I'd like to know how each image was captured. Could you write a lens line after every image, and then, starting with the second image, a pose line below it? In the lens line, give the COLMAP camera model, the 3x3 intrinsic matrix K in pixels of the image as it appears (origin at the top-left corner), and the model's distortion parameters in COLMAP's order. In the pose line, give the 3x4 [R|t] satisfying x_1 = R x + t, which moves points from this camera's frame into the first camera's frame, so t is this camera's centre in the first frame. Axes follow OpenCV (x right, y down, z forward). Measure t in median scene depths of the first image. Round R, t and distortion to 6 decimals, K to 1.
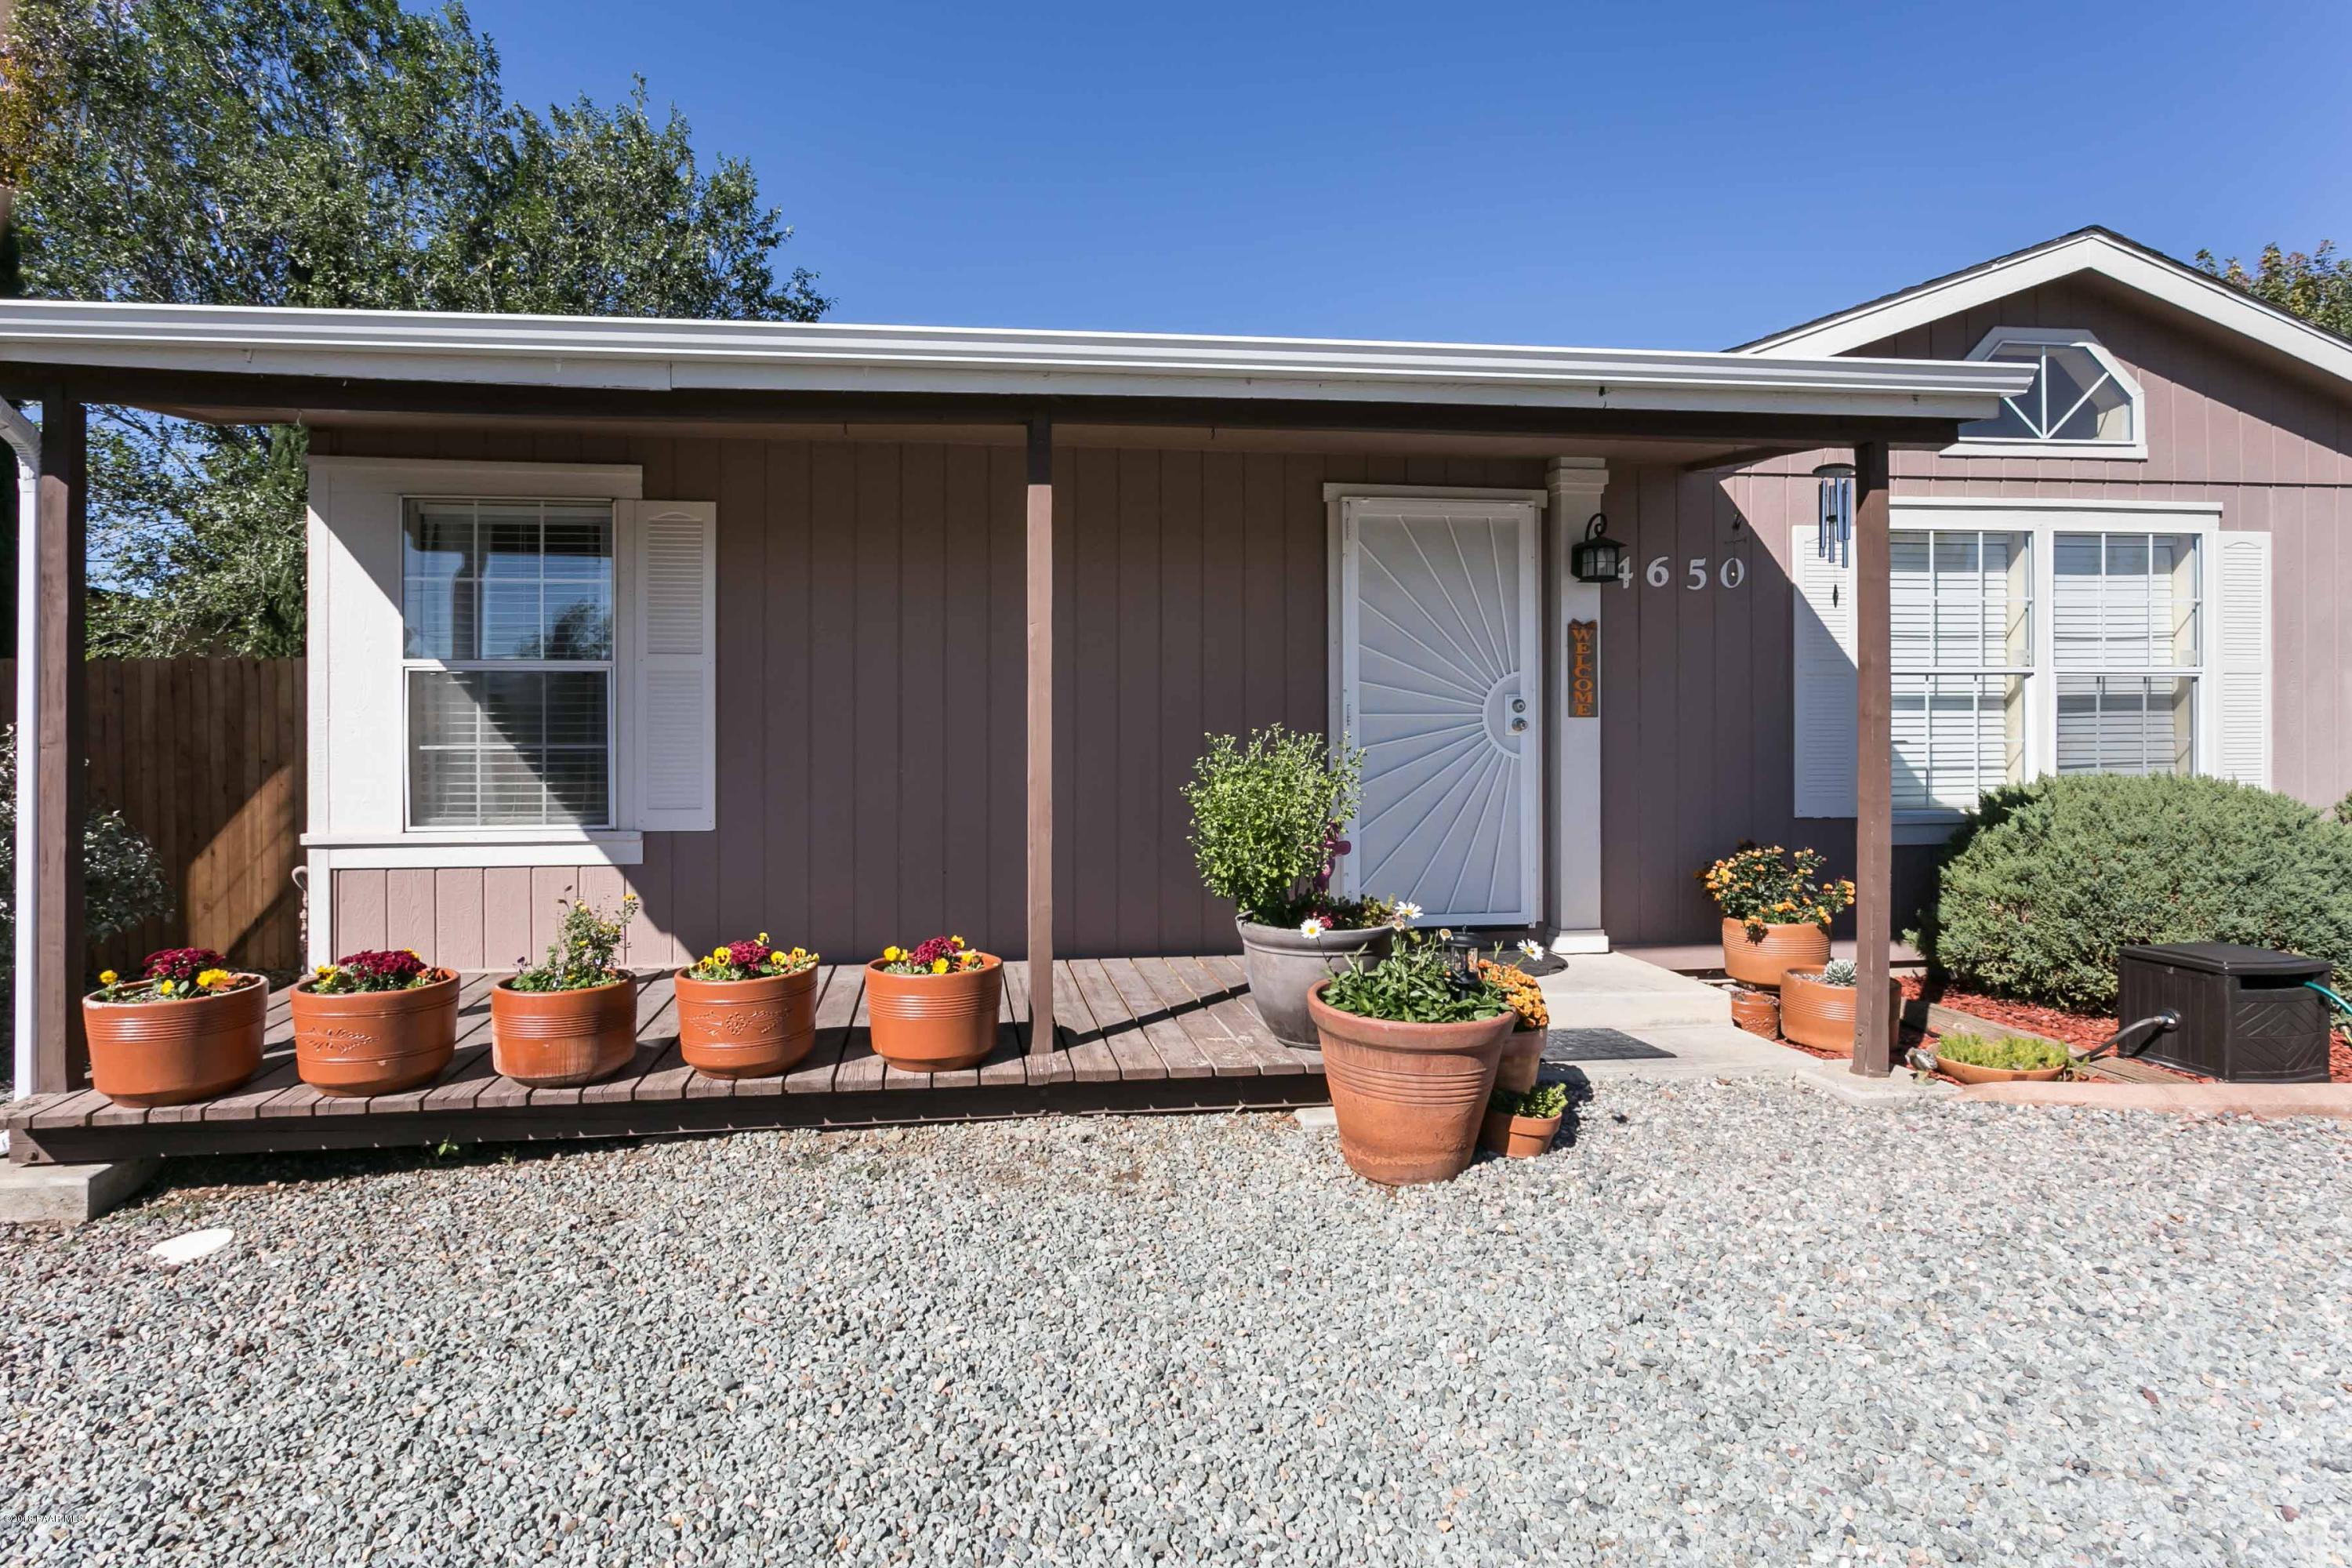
lens RADIAL K [[1207.9, 0, 1109.9], [0, 1207.9, 734.1], [0, 0, 1]] dist [-0.001601, 0.000697]
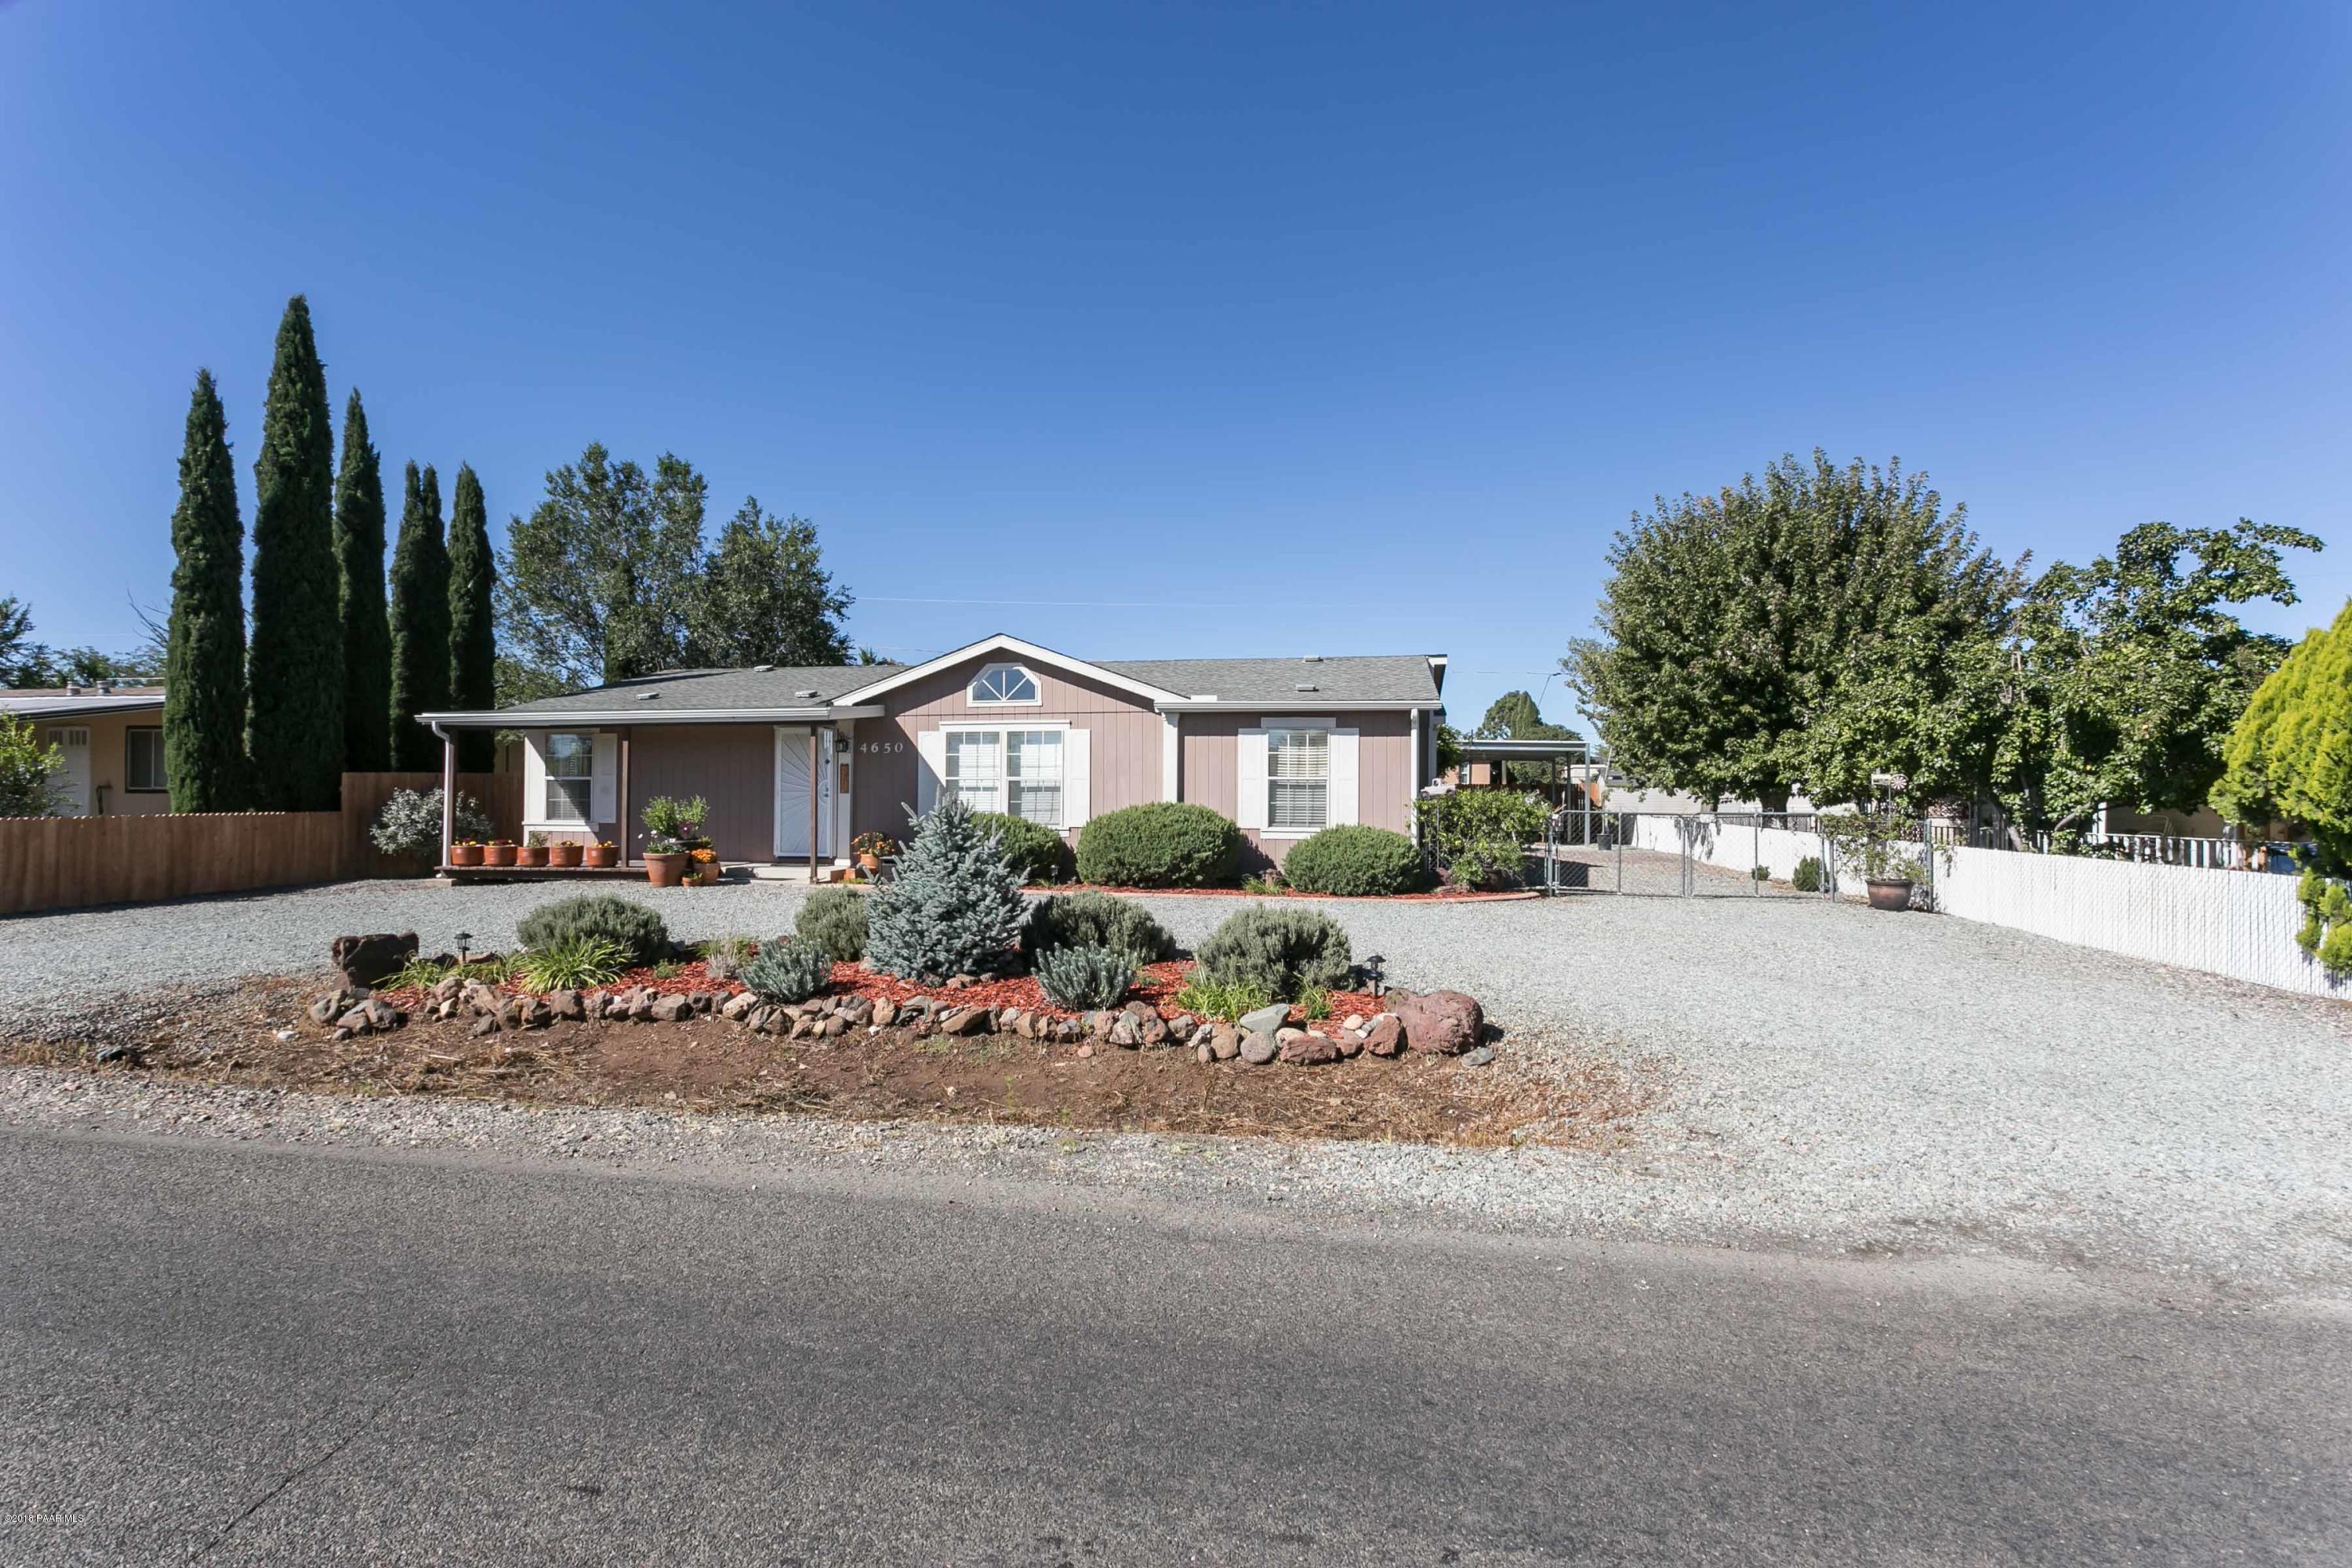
lens RADIAL K [[1111.2, 0, 1171.3], [0, 1111.2, 790.9], [0, 0, 1]] dist [0.011239, -0.000427]
pose [[0.951643, 0.004861, -0.307168, 2.215166], [-0.007823, 0.999934, -0.008413, -0.002262], [0.307107, 0.010409, 0.951618, -1.627986]]
